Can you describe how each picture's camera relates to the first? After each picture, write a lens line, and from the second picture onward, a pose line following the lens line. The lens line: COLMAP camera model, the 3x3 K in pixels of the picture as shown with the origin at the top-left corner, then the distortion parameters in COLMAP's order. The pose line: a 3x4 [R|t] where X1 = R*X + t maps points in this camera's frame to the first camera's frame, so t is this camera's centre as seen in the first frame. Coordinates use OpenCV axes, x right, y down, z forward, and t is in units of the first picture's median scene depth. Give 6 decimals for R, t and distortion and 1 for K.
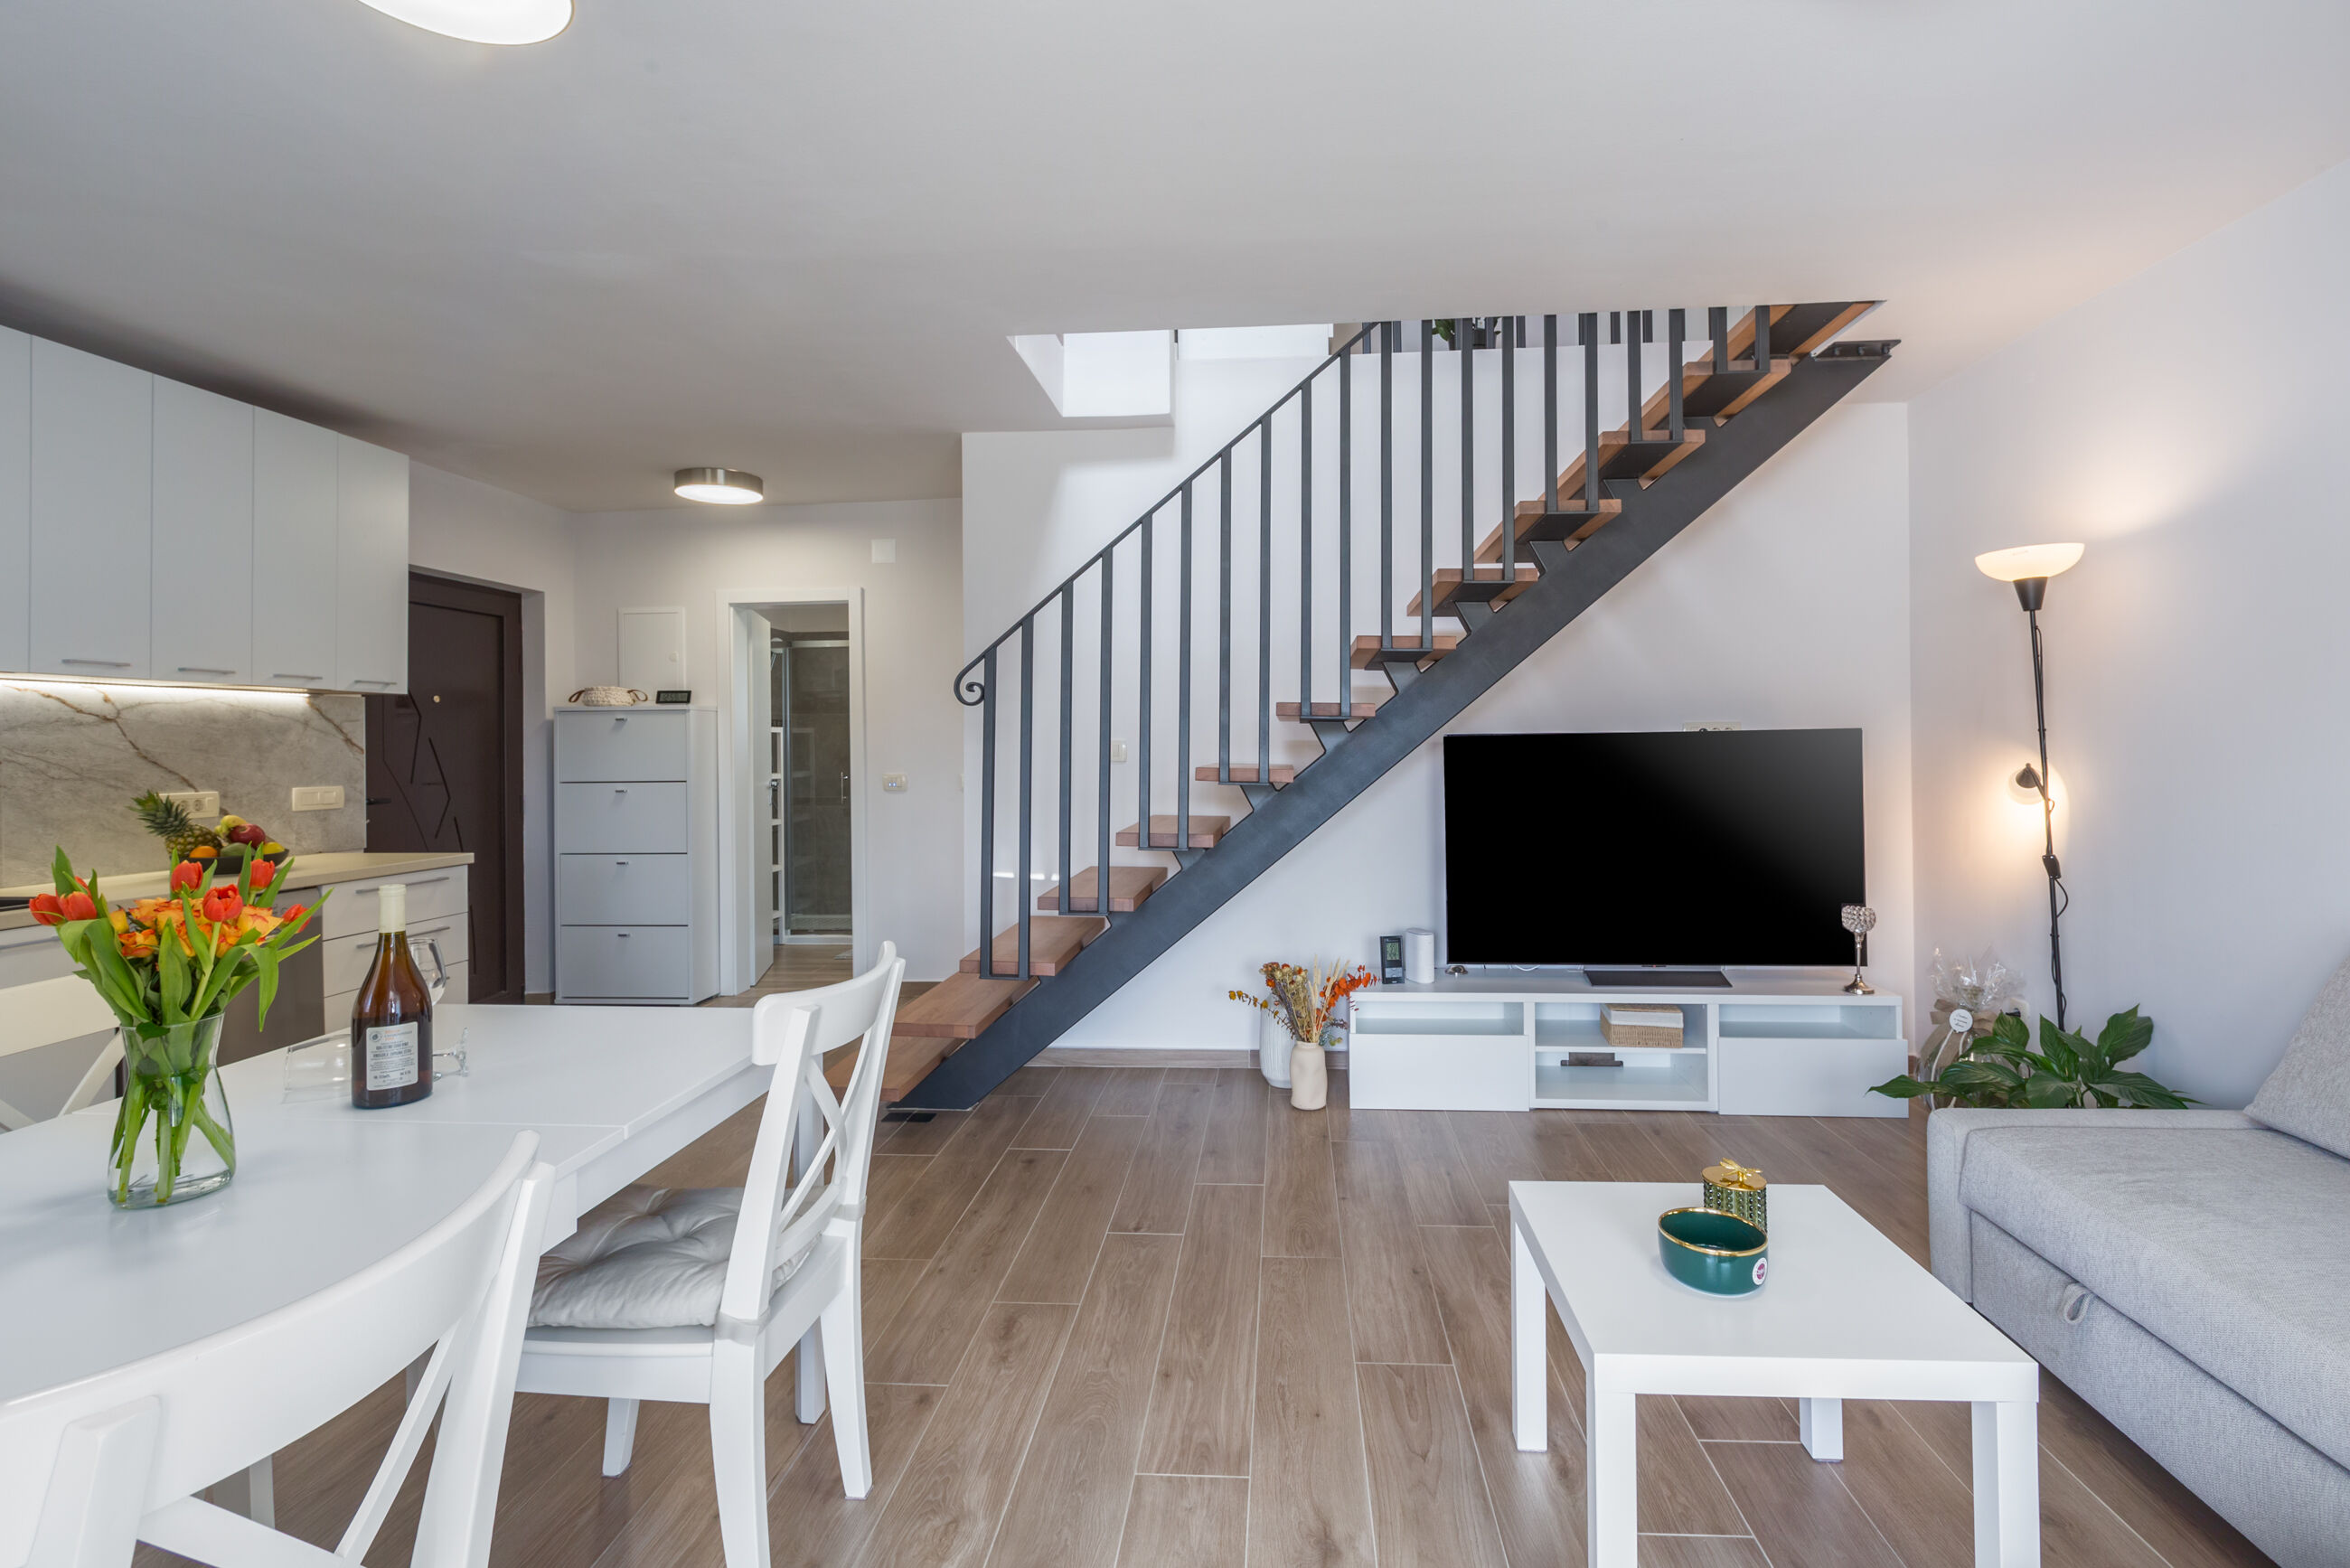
lens RADIAL K [[1072.5, 0, 1222.6], [0, 1072.5, 738.6], [0, 0, 1]] dist [0.011429, -0.006569]
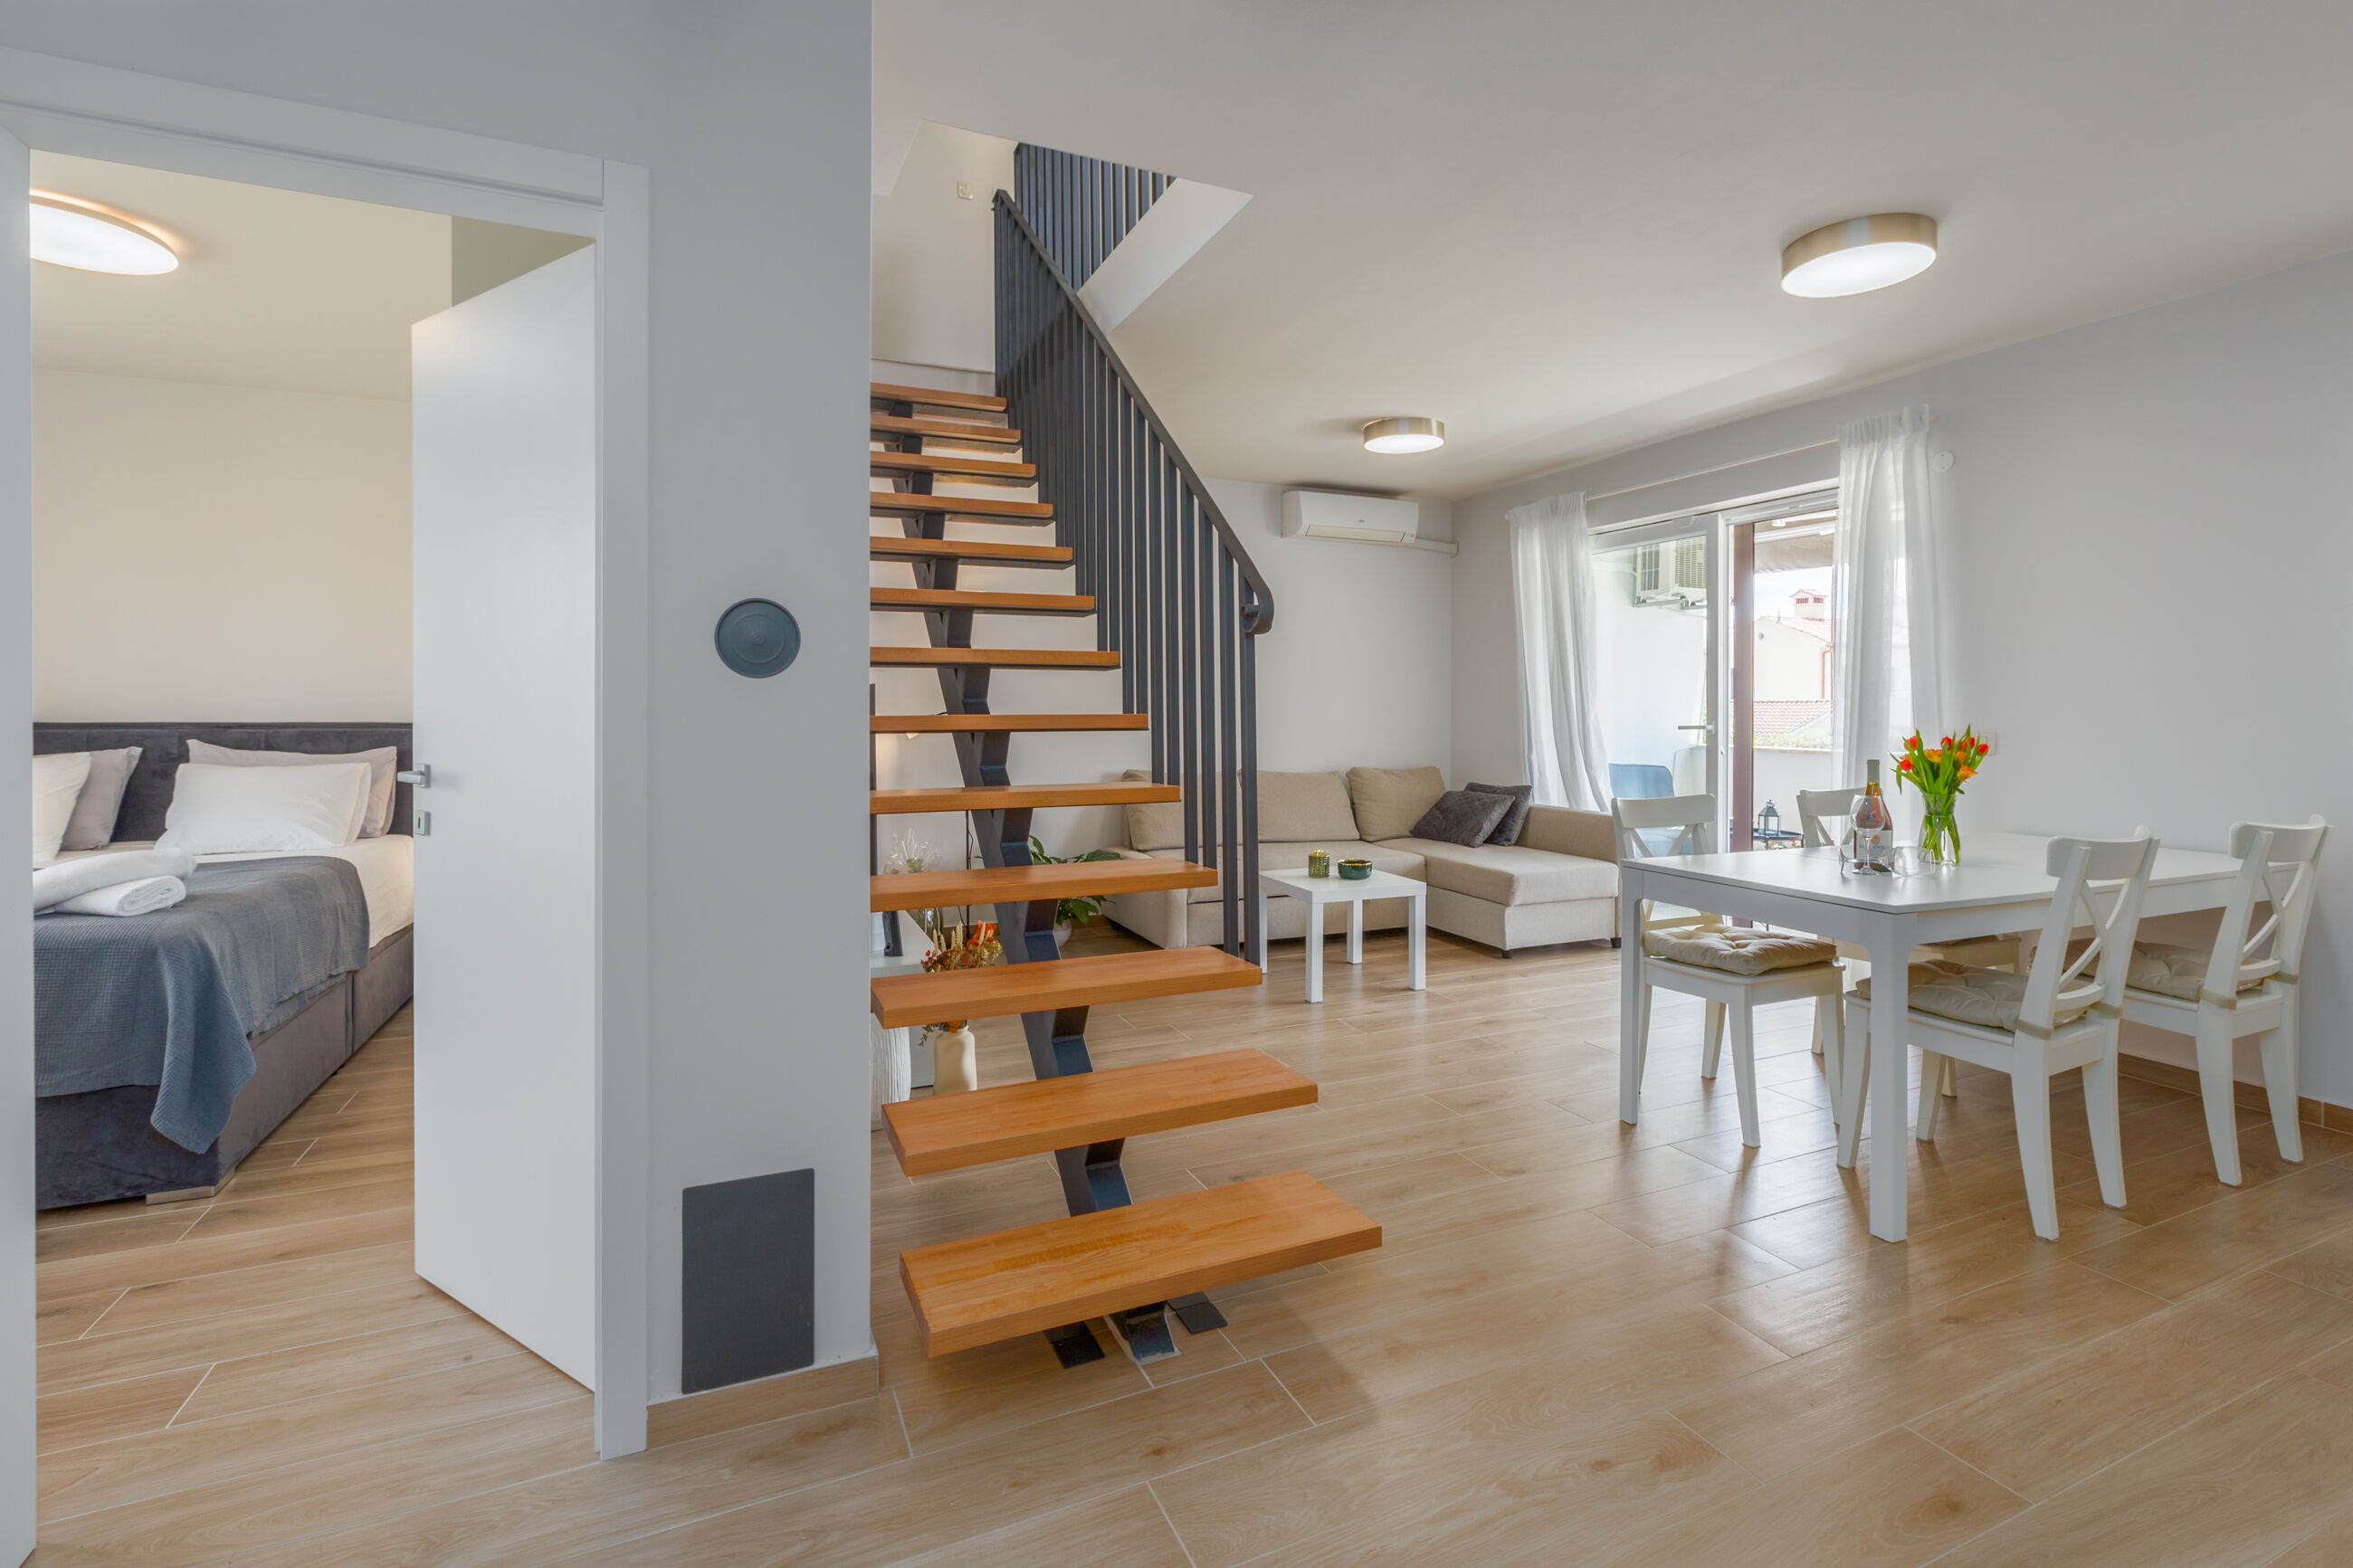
lens RADIAL K [[1079.4, 0, 1176.2], [0, 1079.4, 713.7], [0, 0, 1]] dist [-0.005640, -0.001759]
pose [[-0.457973, 0.000158, 0.888966, -0.829345], [-0.002273, 0.999997, -0.001349, 0.023717], [-0.888963, -0.002638, -0.457971, 1.297512]]
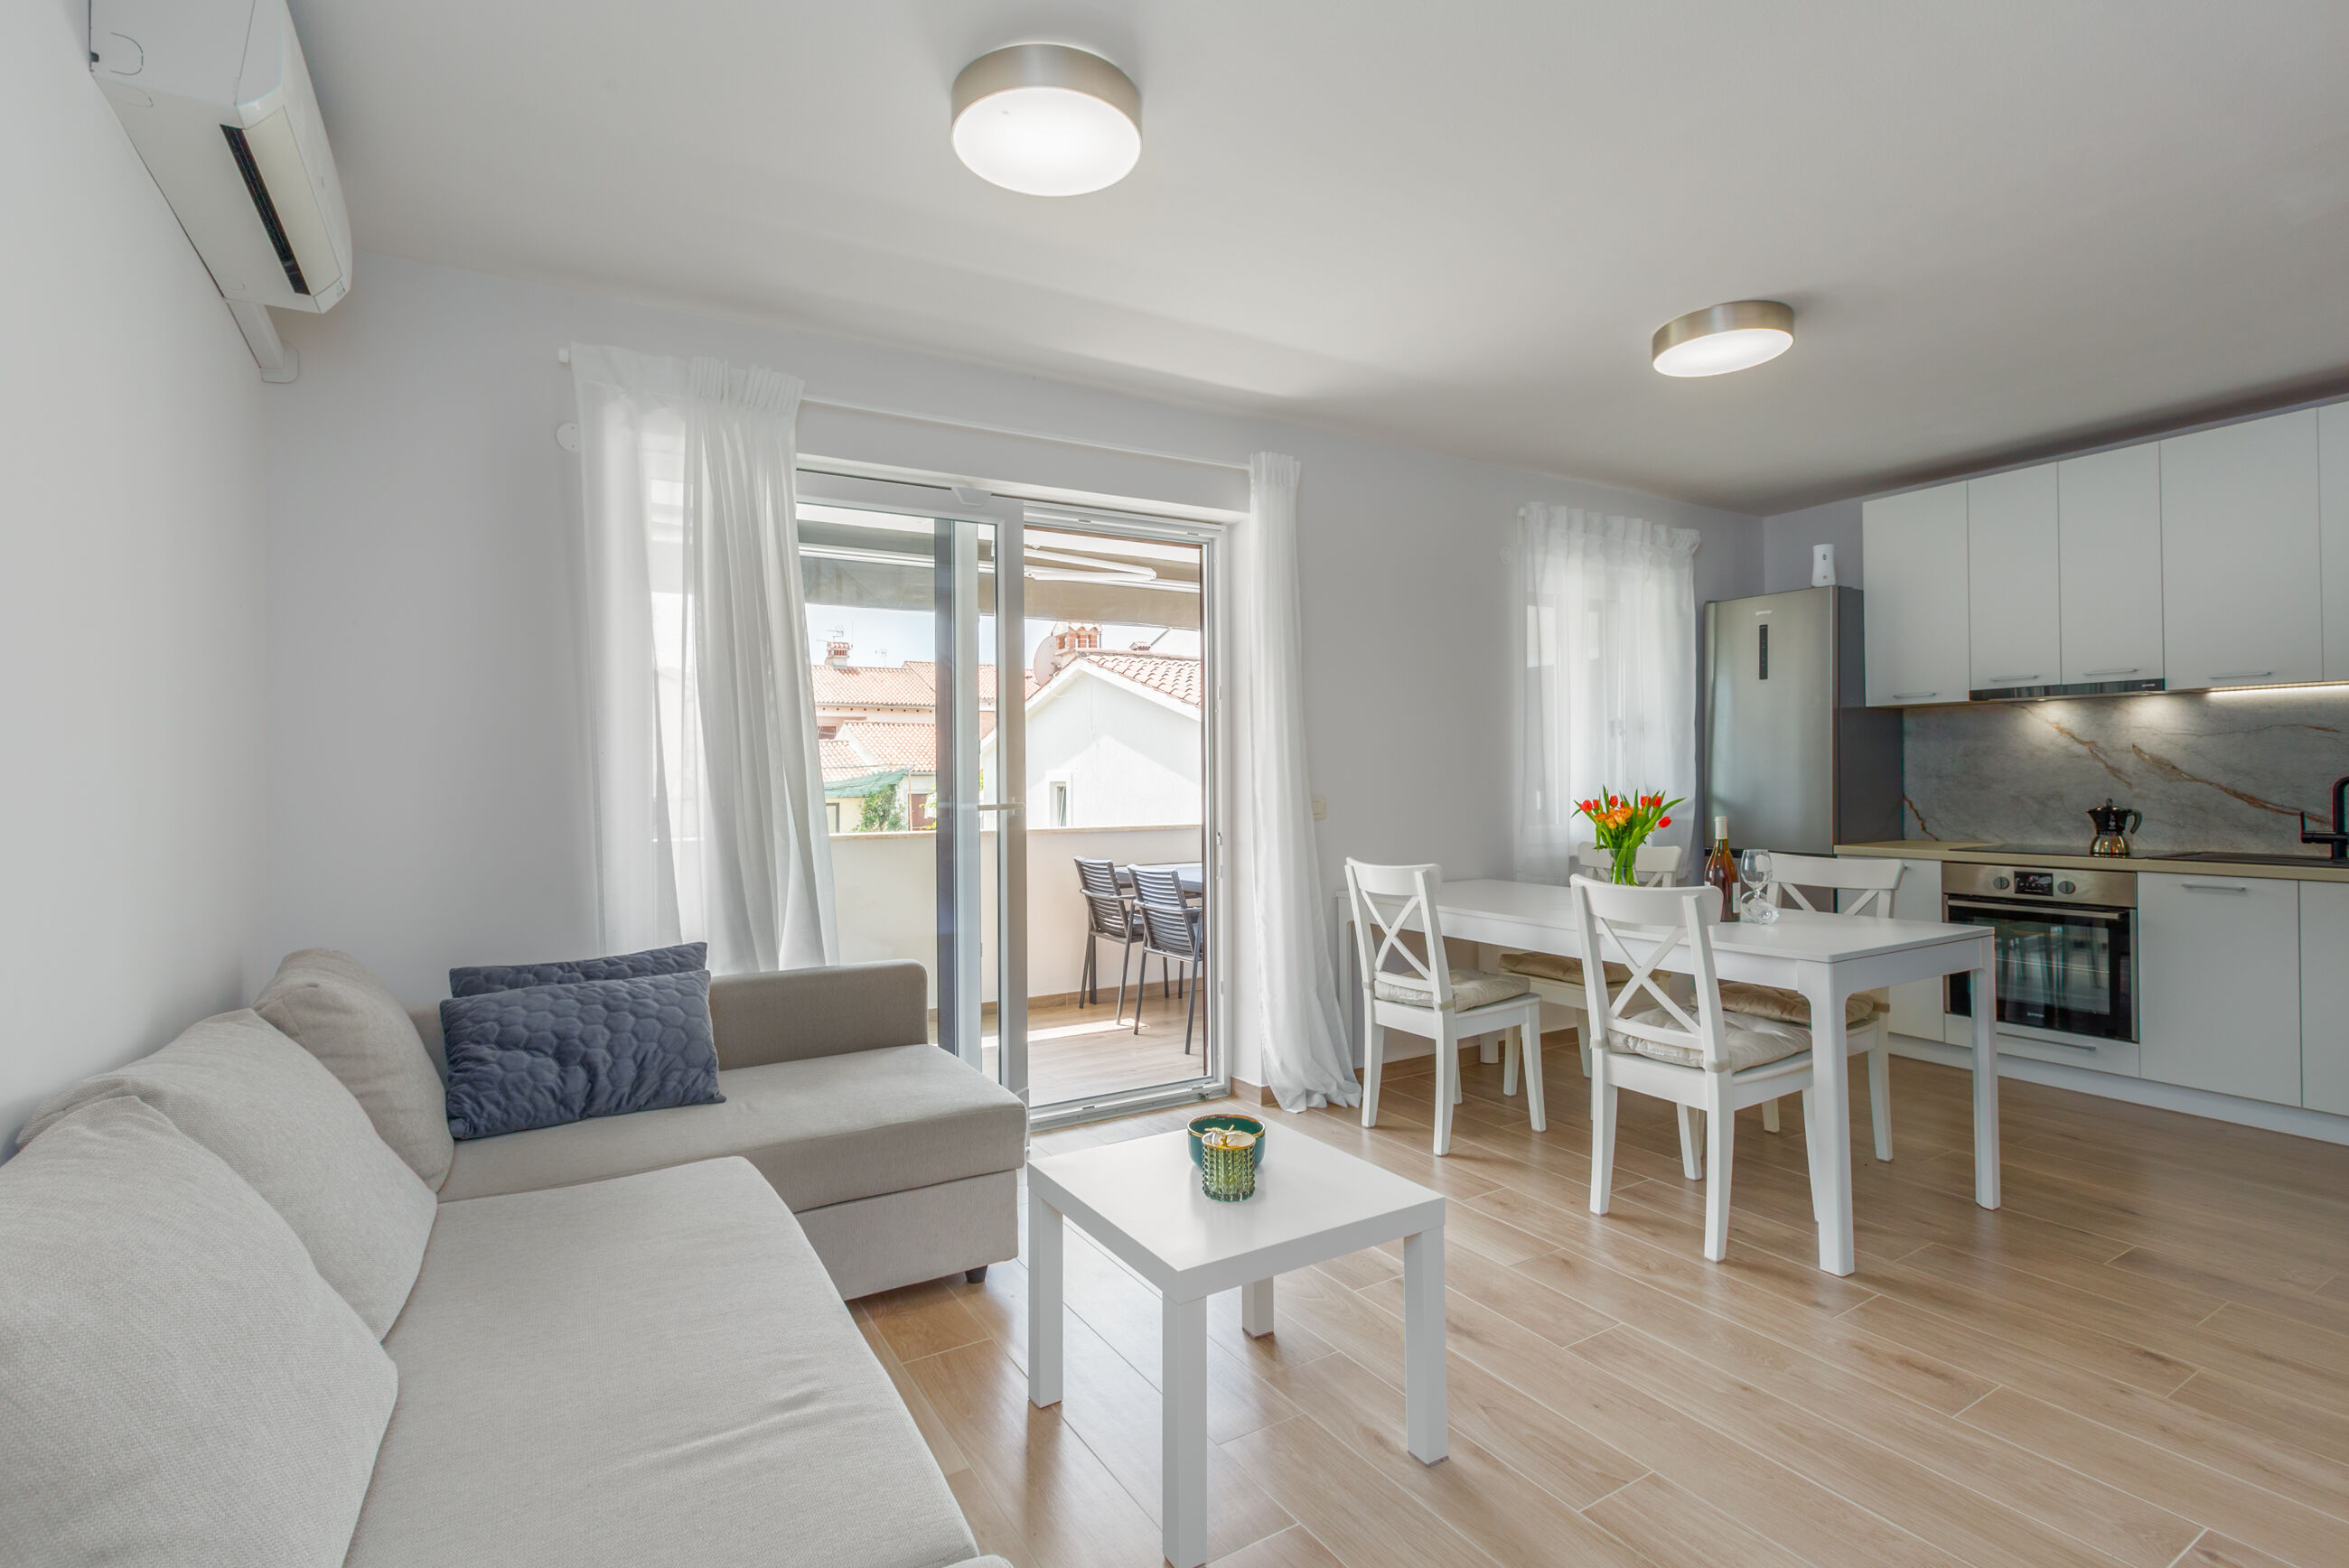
lens RADIAL K [[1087.3, 0, 1151.1], [0, 1087.3, 769.6], [0, 0, 1]] dist [-0.004169, -0.001030]
pose [[-0.828083, 0.013758, -0.560437, 0.560808], [0.020968, 0.999759, -0.006439, 0.015298], [0.560214, -0.017083, -0.828172, 0.910256]]
